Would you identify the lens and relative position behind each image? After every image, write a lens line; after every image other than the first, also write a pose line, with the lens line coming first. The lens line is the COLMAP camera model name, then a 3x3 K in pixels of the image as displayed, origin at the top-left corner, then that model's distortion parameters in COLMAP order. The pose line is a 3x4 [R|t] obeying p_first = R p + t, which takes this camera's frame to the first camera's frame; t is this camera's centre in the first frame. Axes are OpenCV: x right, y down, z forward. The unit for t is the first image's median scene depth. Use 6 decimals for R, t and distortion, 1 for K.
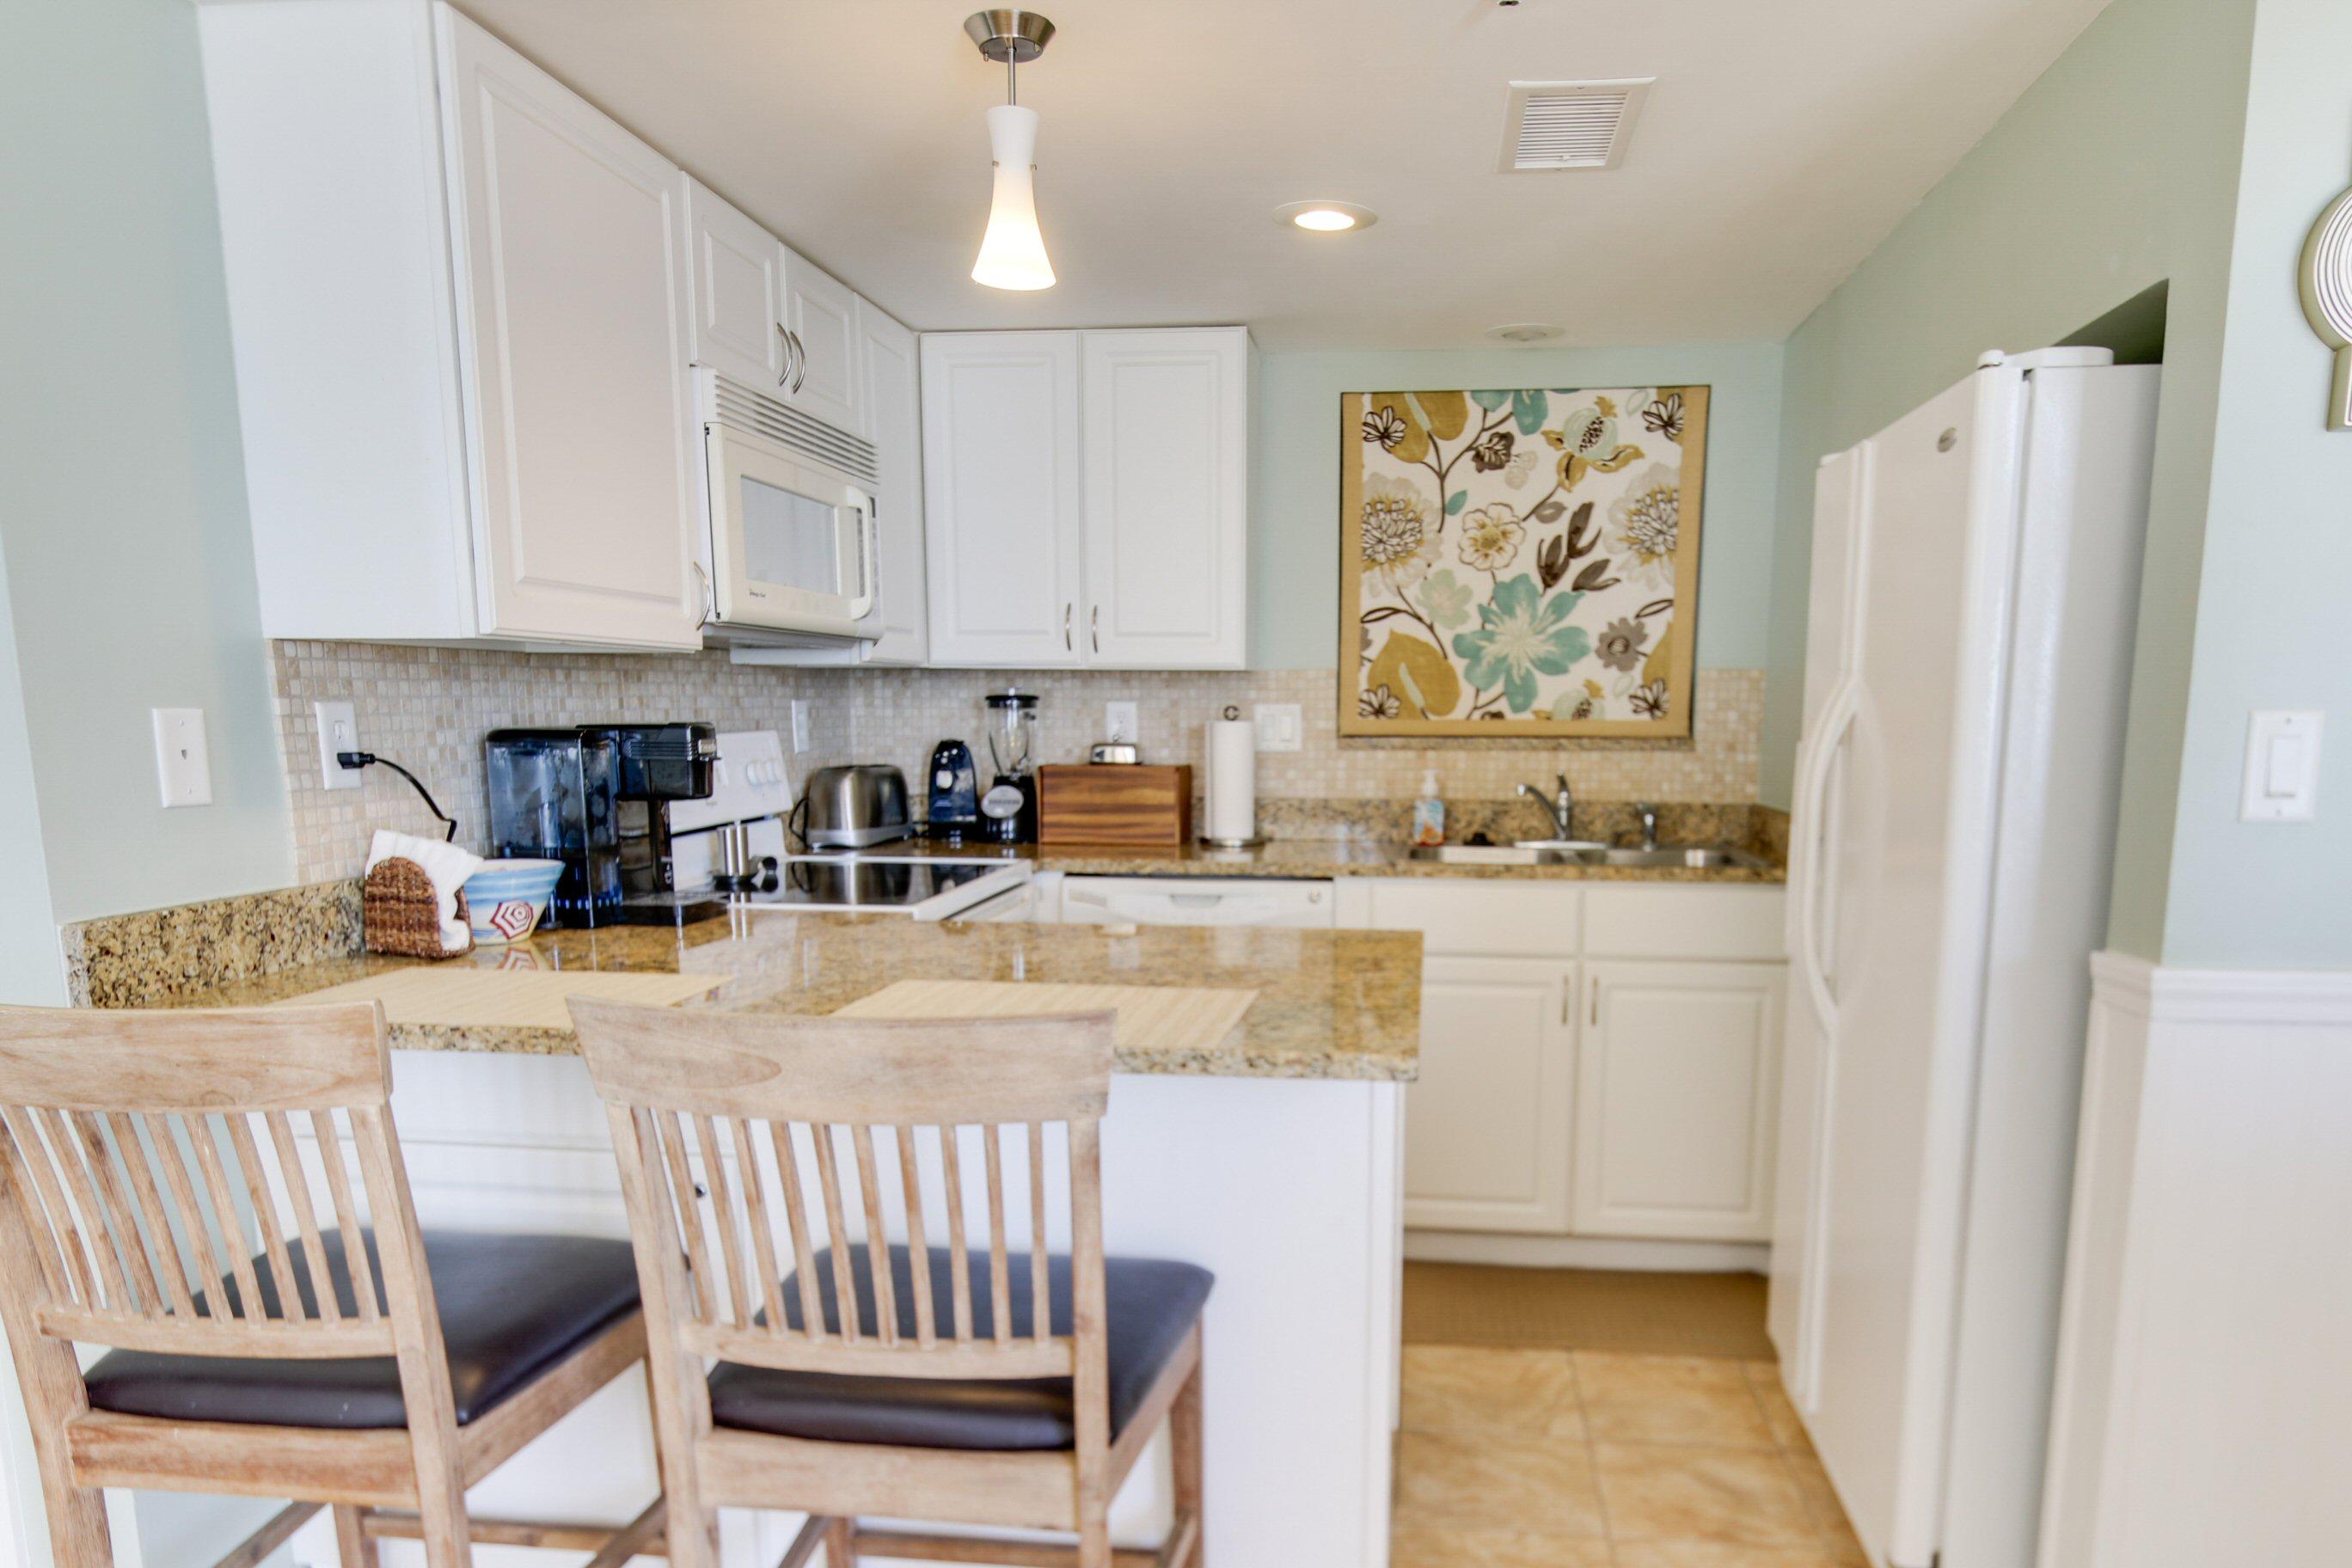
lens RADIAL K [[1574.5, 0, 1261.0], [0, 1574.5, 986.0], [0, 0, 1]] dist [-0.019917, 0.011391]
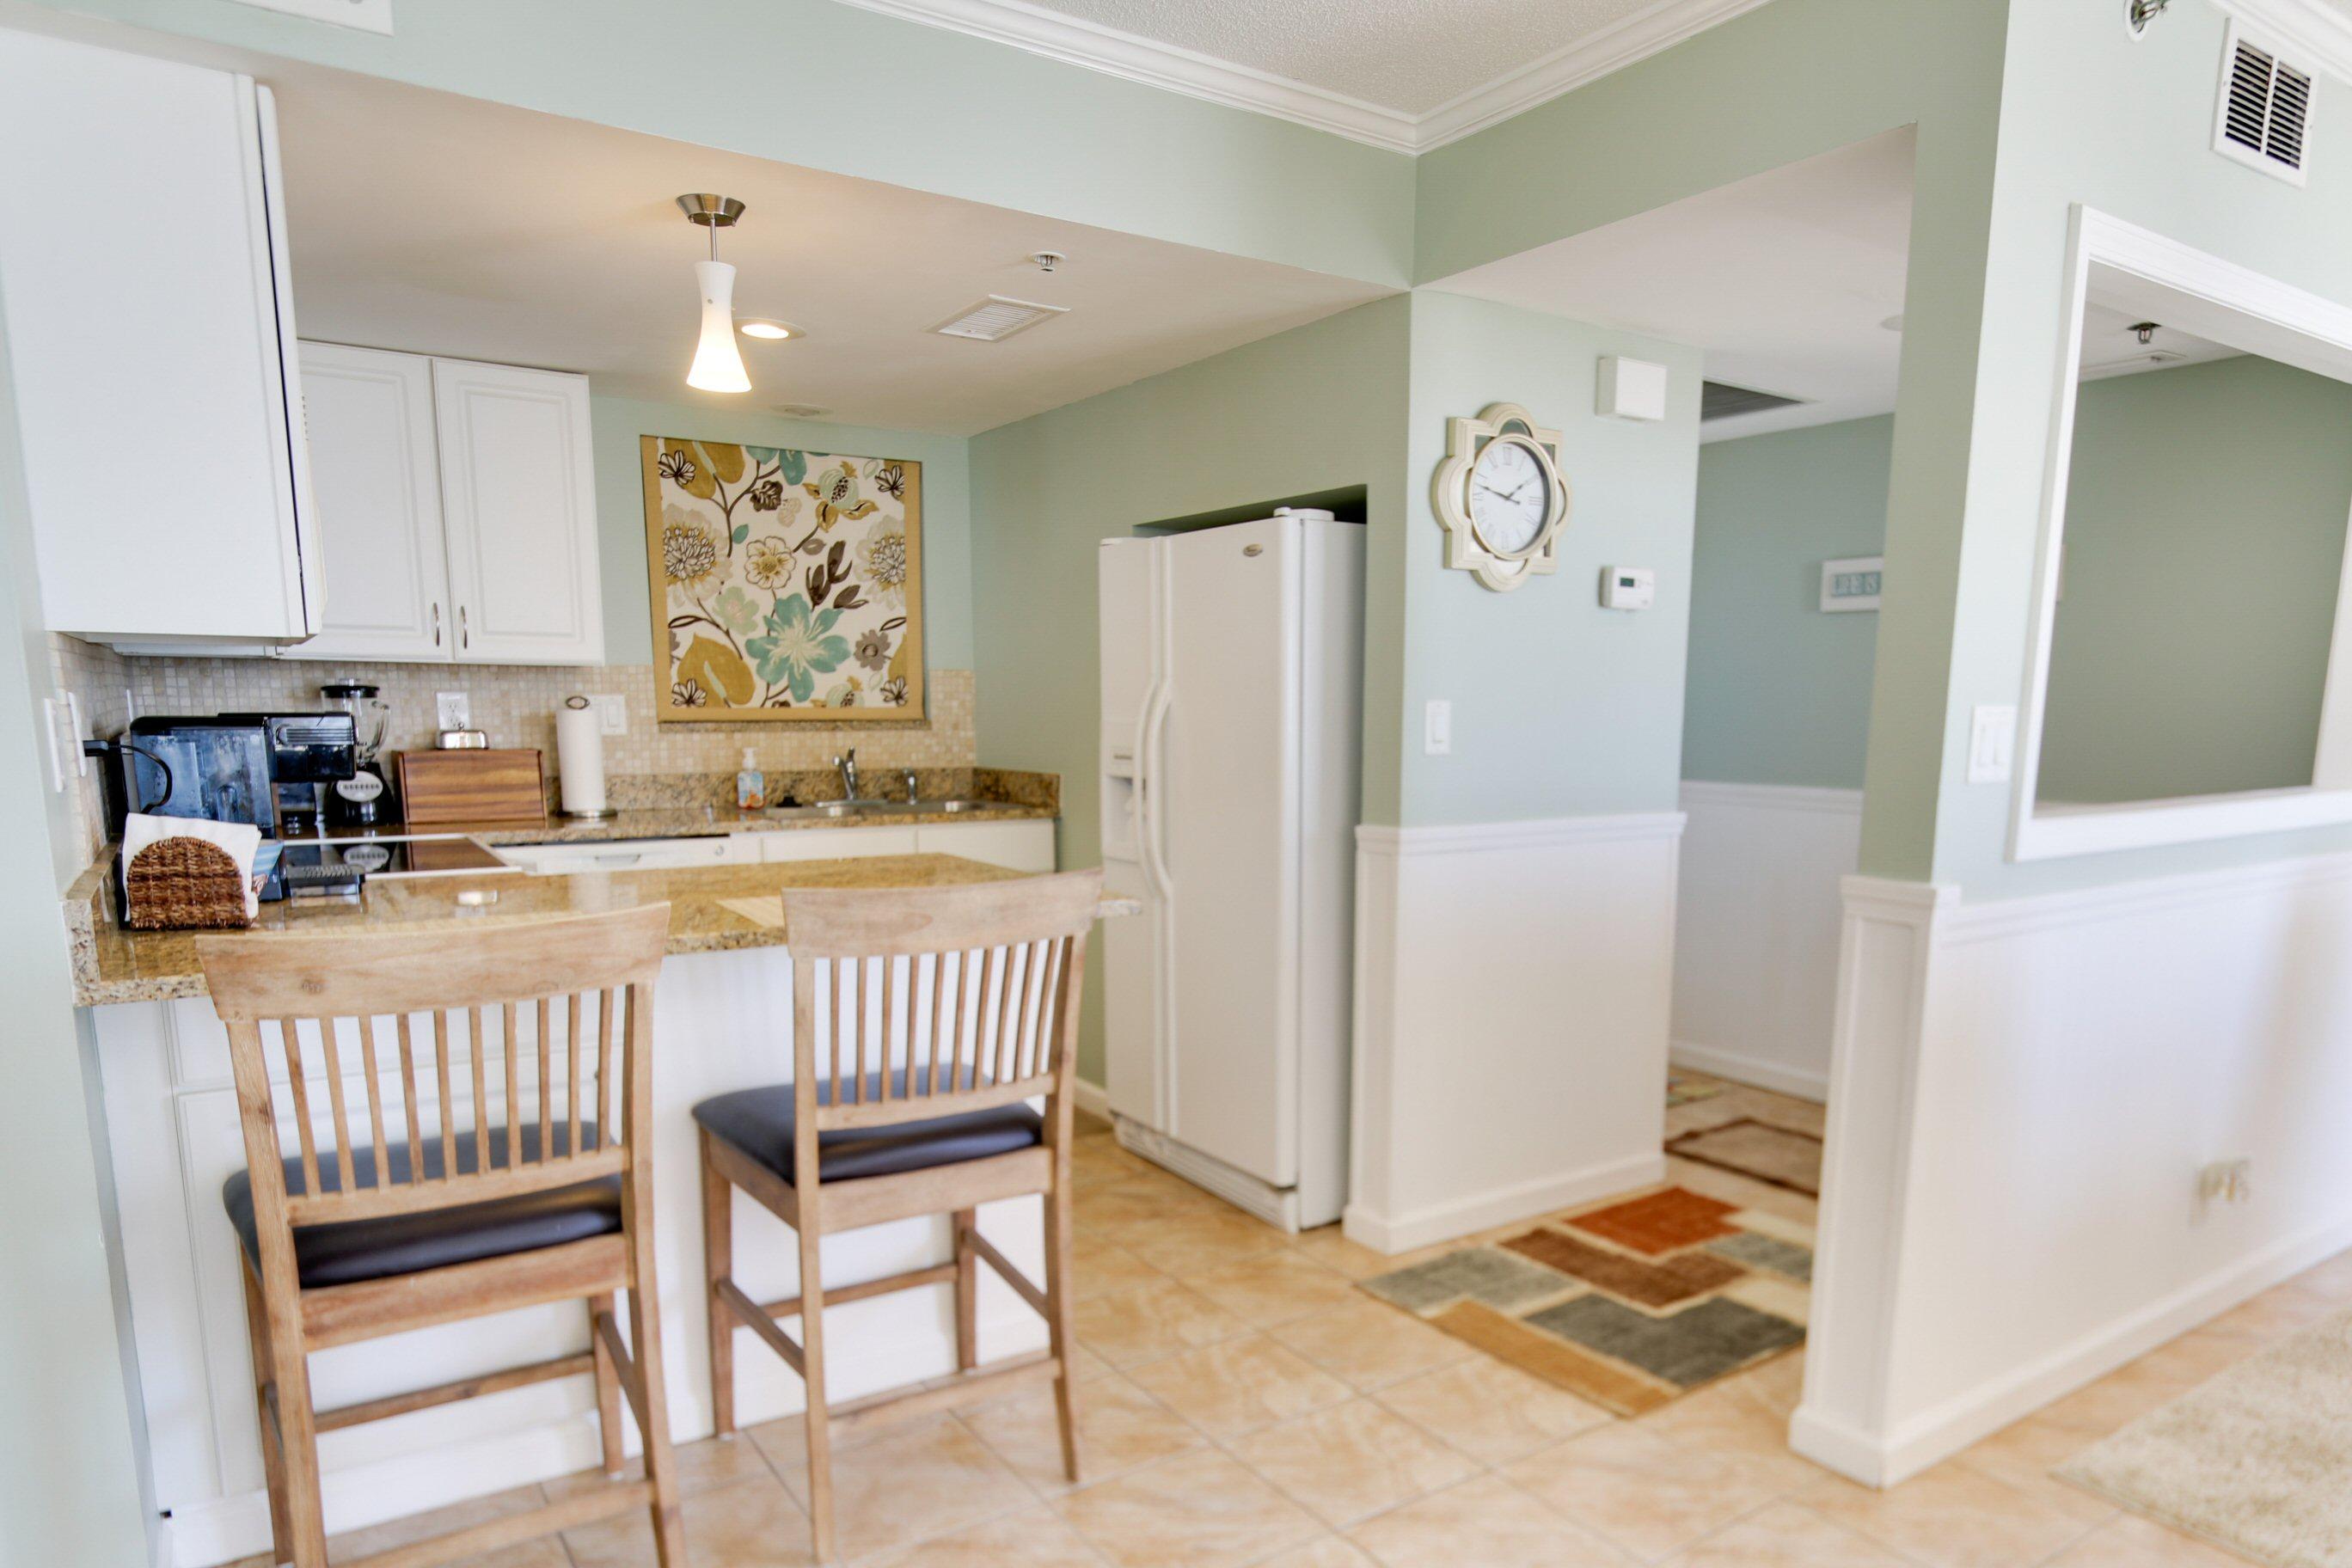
lens RADIAL K [[1461.8, 0, 1242.4], [0, 1461.8, 963.1], [0, 0, 1]] dist [-0.006679, -0.002251]
pose [[0.749992, -0.116163, 0.651167, -0.427131], [0.112447, 0.992520, 0.047545, 0.024566], [-0.651819, 0.037563, 0.757444, -0.147192]]
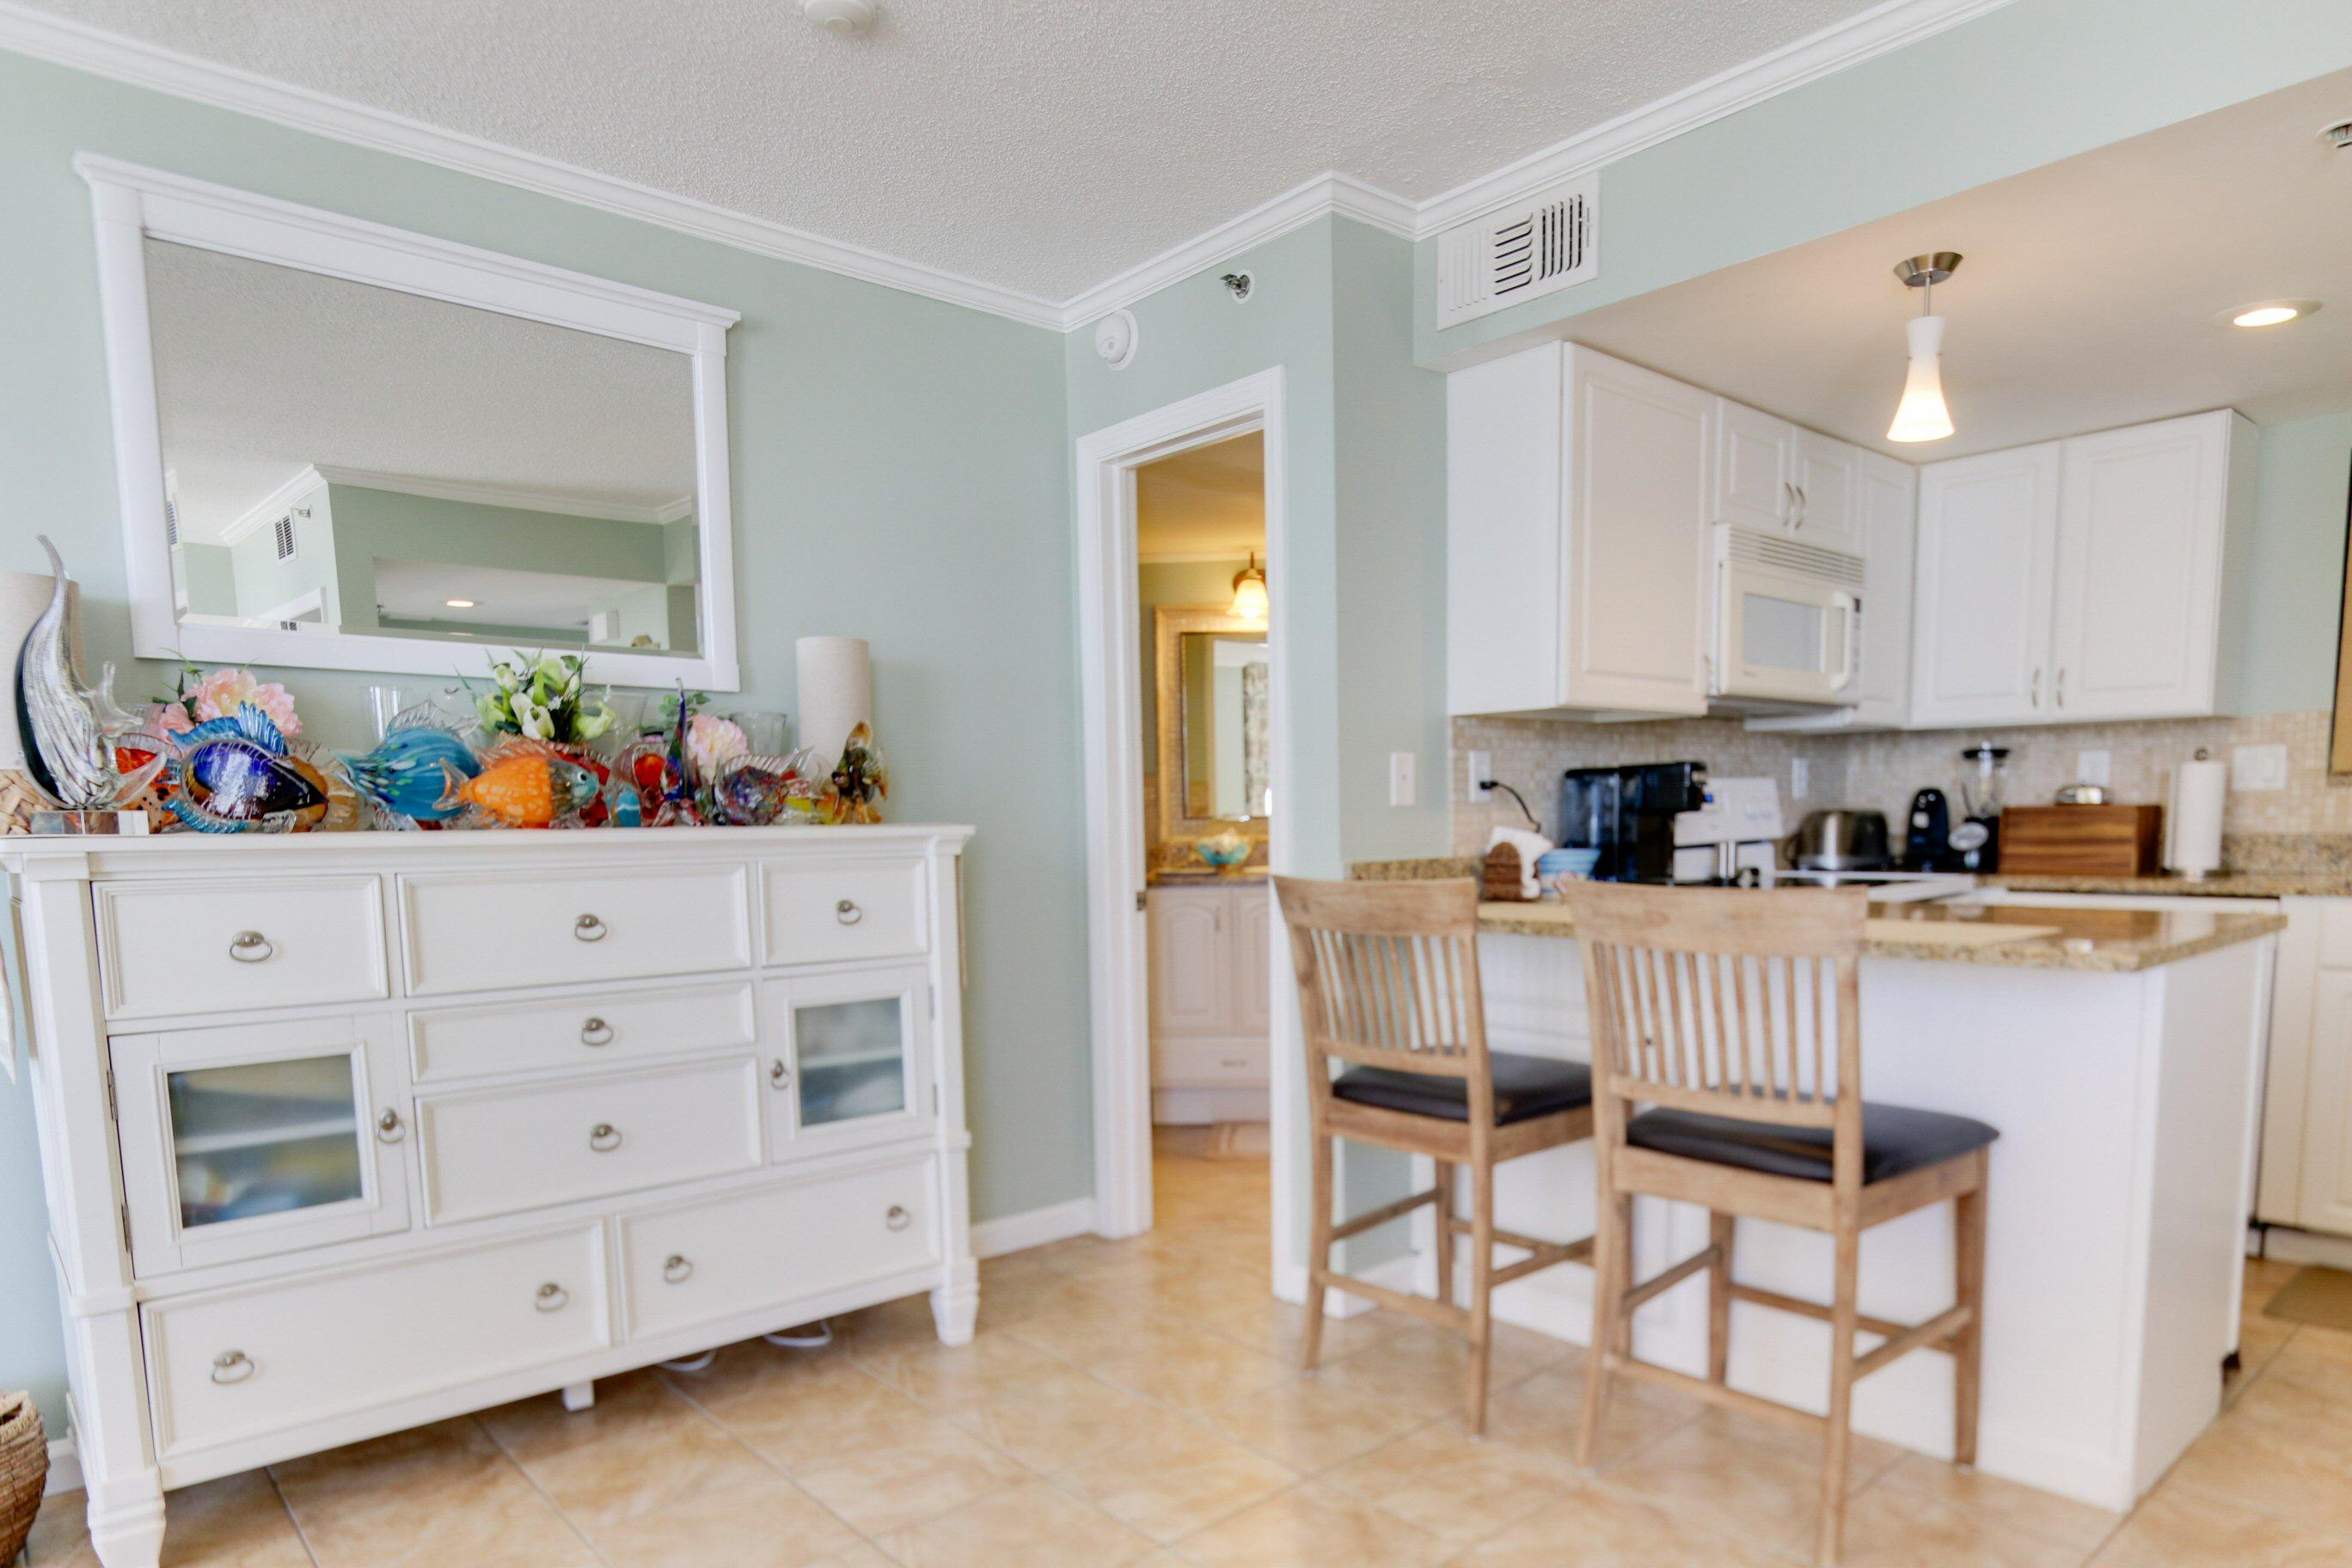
lens RADIAL K [[1423.0, 0, 1209.3], [0, 1423.0, 988.7], [0, 0, 1]] dist [-0.008482, 0.003016]
pose [[0.743733, 0.064398, -0.665367, 0.155064], [-0.098666, 0.995022, -0.013982, 0.082570], [0.661155, 0.076048, 0.746385, -0.218472]]
